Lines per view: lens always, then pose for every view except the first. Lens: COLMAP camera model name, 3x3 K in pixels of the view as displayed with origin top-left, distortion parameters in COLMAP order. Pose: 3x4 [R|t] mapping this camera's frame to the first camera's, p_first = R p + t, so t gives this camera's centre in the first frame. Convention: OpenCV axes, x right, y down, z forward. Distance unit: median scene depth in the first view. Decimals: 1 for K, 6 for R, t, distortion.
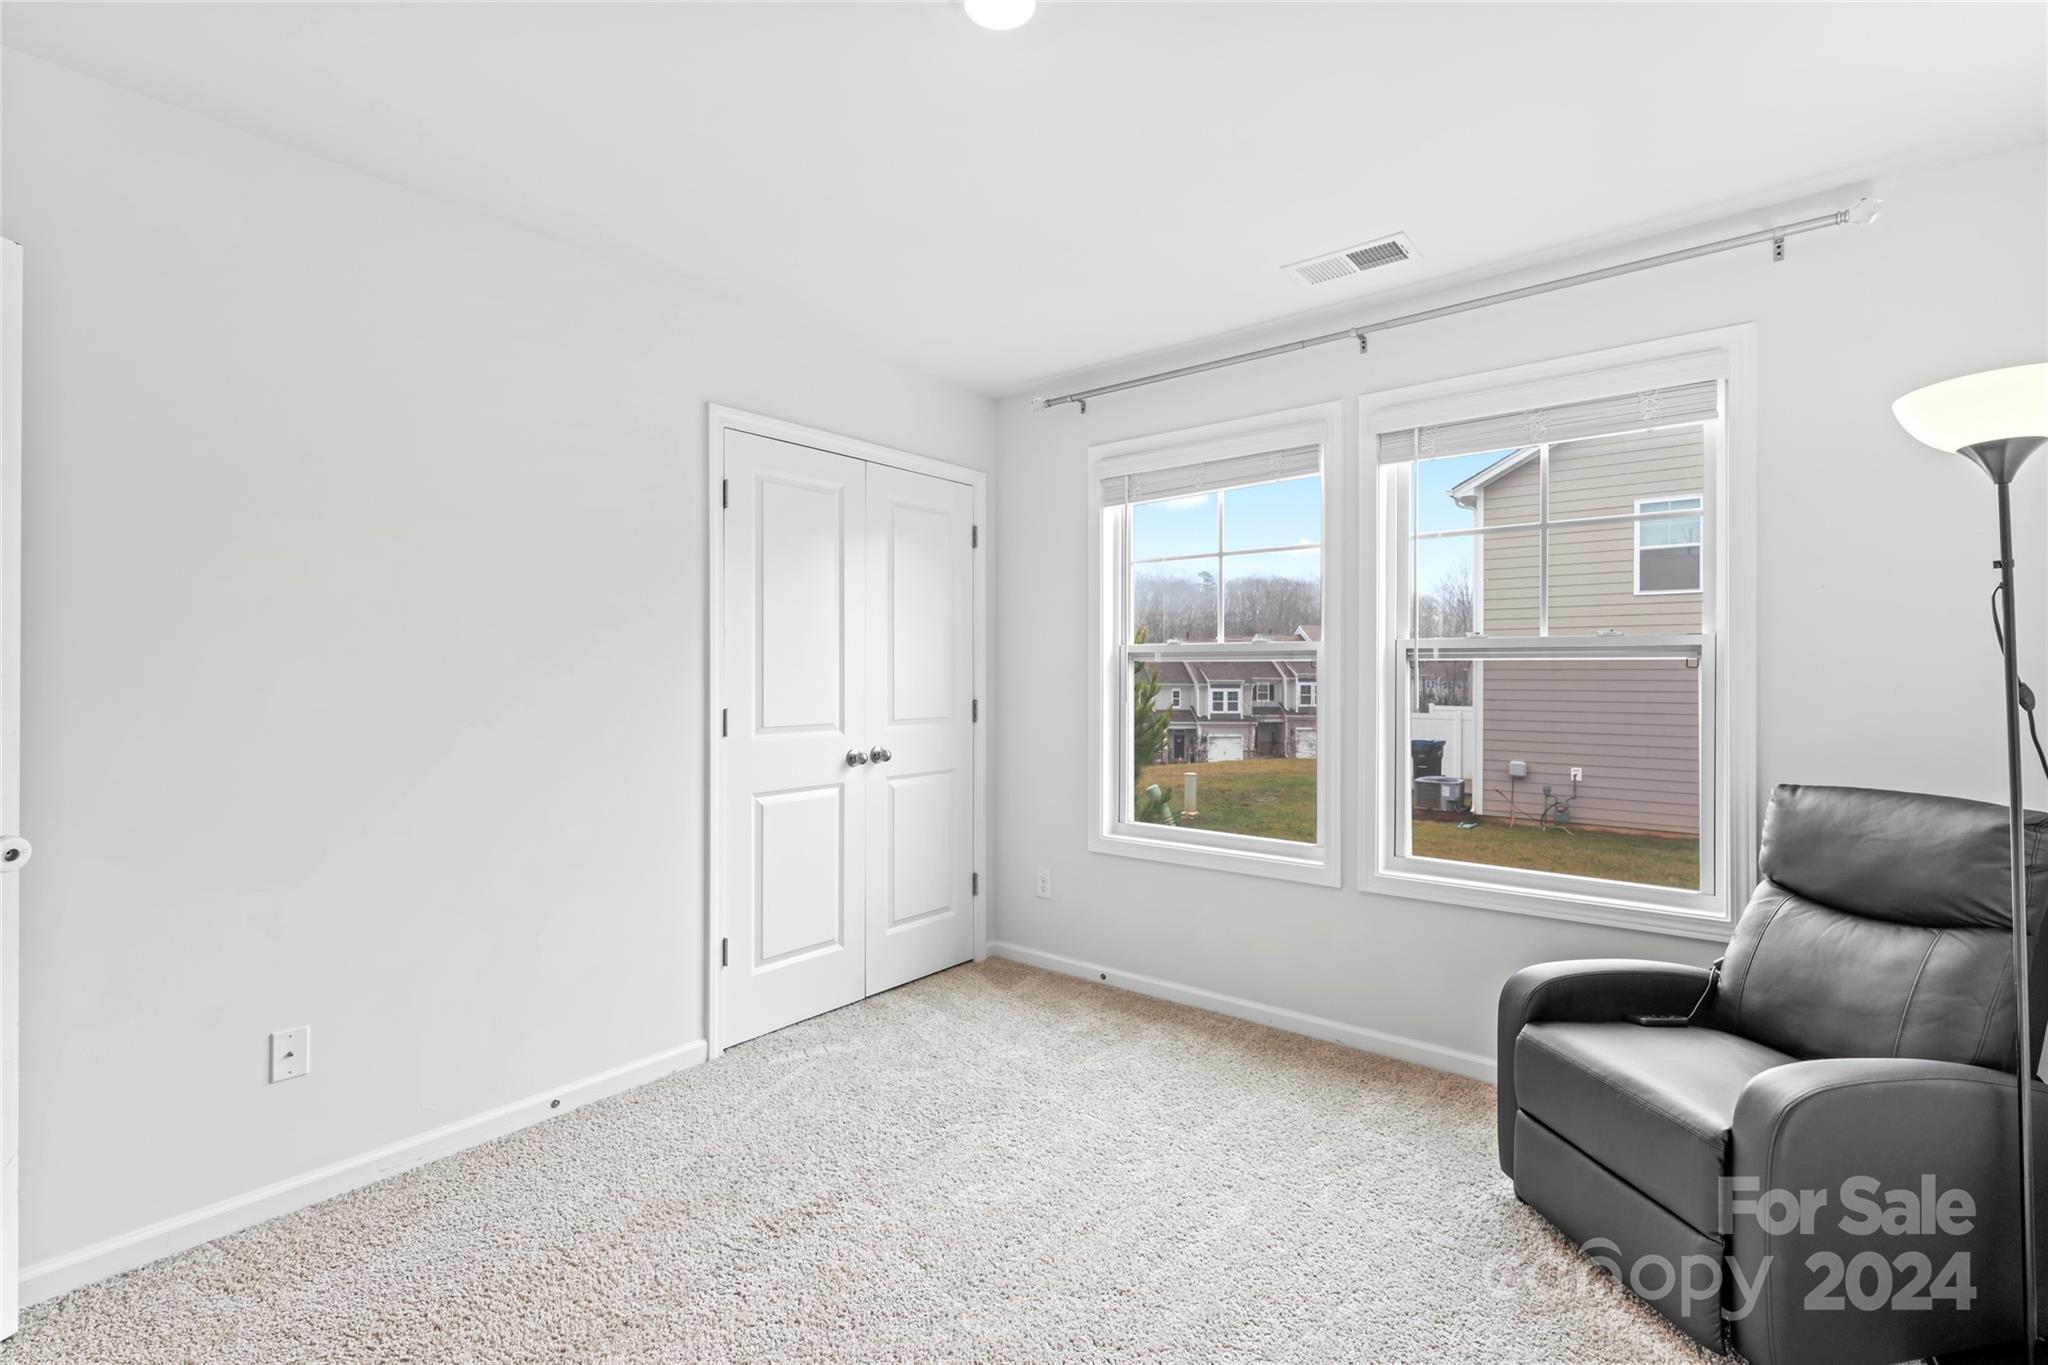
lens RADIAL K [[911.7, 0, 1009.6], [0, 911.7, 664.5], [0, 0, 1]] dist [-0.010938, -0.000370]
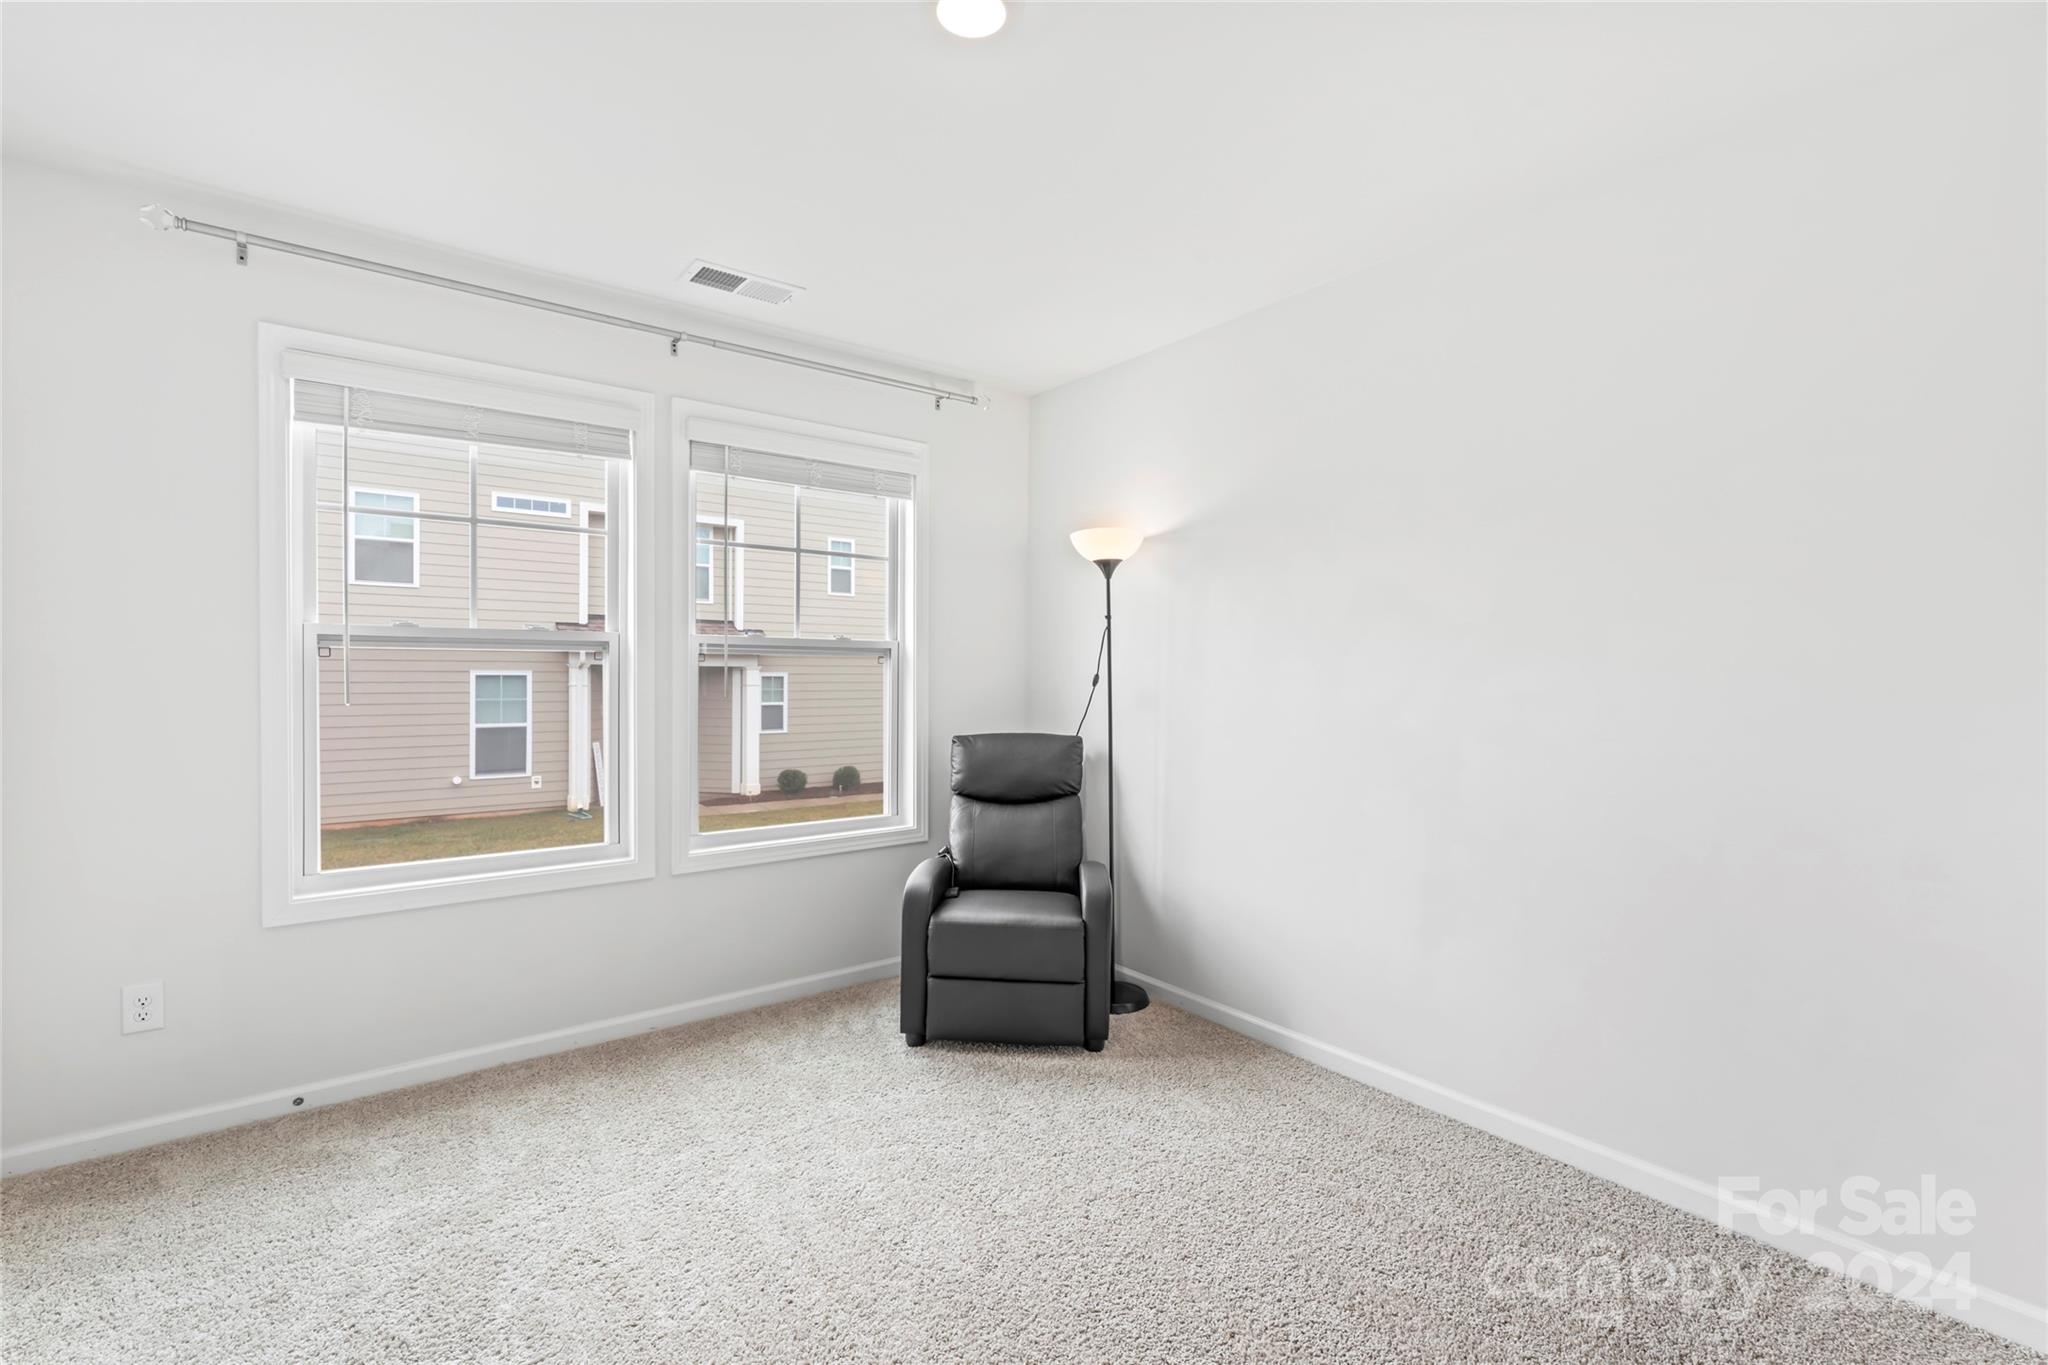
lens RADIAL K [[910.2, 0, 1021.3], [0, 910.2, 670.8], [0, 0, 1]] dist [0.000230, 0.000836]
pose [[0.225636, 0.002314, 0.974209, -0.526620], [-0.015799, 0.999874, 0.001284, 0.007481], [-0.974084, -0.015681, 0.225644, 0.371106]]
